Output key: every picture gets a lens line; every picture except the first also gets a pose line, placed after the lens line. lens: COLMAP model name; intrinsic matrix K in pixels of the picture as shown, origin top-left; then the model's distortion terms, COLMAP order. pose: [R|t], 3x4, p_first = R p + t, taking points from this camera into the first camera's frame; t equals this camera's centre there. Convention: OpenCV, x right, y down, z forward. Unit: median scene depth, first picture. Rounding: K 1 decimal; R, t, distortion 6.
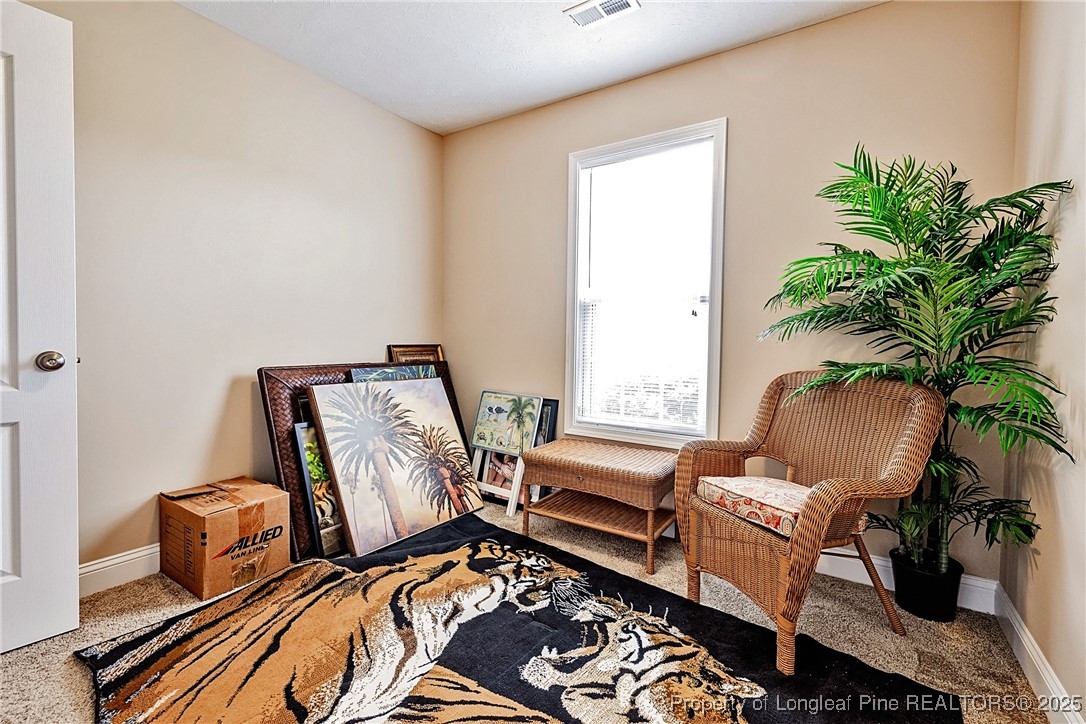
lens RADIAL K [[467.6, 0, 540.9], [0, 467.6, 352.9], [0, 0, 1]] dist [-0.000653, -0.000048]
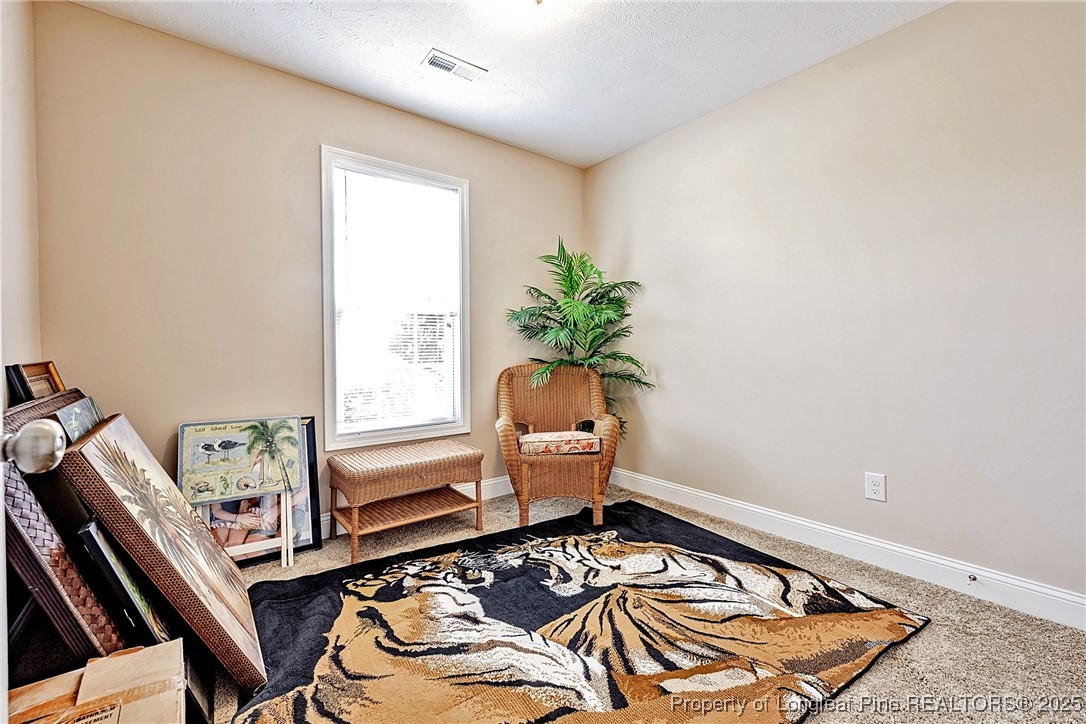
lens RADIAL K [[467.6, 0, 540.9], [0, 467.6, 352.9], [0, 0, 1]] dist [-0.000653, -0.000048]
pose [[0.327563, -0.029479, 0.944369, -0.998125], [0.033714, 0.999241, 0.019498, -0.033580], [-0.944228, 0.025452, 0.328308, 0.455917]]
